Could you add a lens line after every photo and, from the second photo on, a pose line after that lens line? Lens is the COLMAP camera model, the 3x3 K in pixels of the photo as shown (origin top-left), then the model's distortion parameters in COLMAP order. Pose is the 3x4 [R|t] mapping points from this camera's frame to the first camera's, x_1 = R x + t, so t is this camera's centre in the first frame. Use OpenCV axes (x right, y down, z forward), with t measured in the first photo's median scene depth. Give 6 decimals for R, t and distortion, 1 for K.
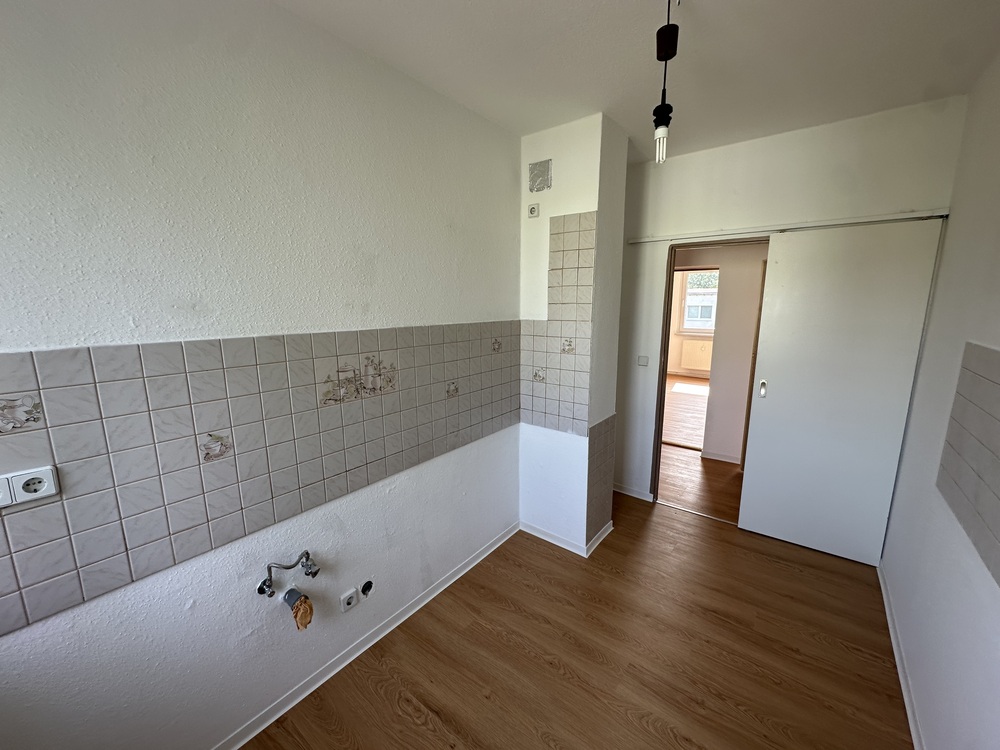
lens RADIAL K [[399.4, 0, 504.0], [0, 399.4, 374.0], [0, 0, 1]] dist [-0.009093, 0.000238]
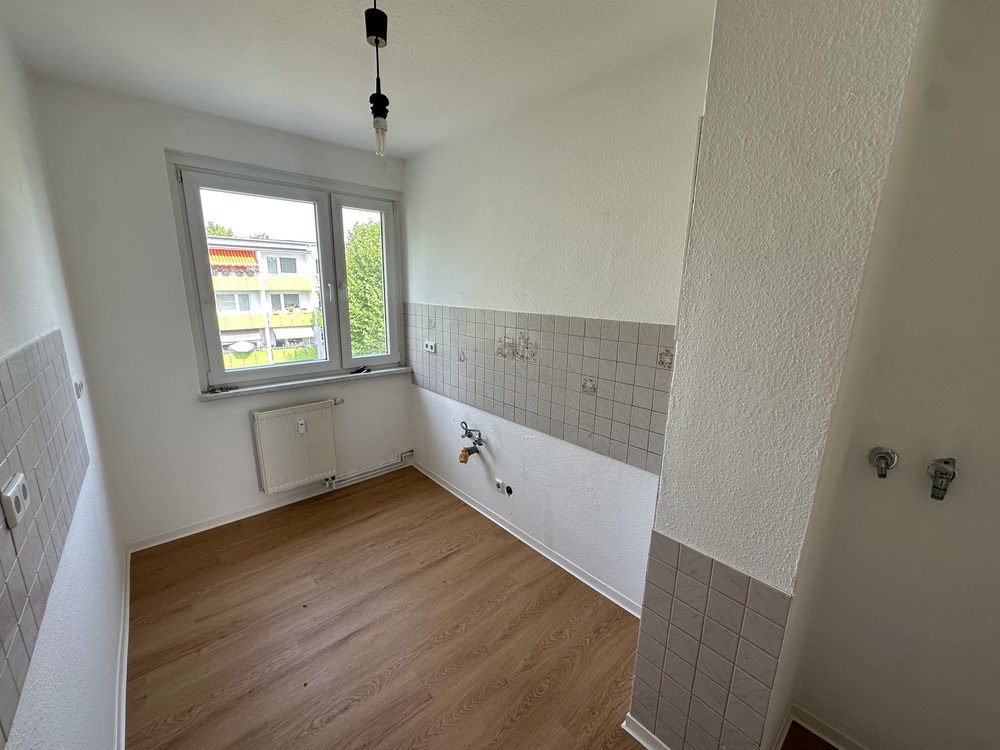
lens RADIAL K [[399.4, 0, 496.4], [0, 399.4, 375.7], [0, 0, 1]] dist [-0.009093, 0.000238]
pose [[-0.198577, 0.212089, -0.956862, 1.000034], [-0.190920, 0.949231, 0.250019, -0.221274], [0.961310, 0.232332, -0.148003, 1.110009]]
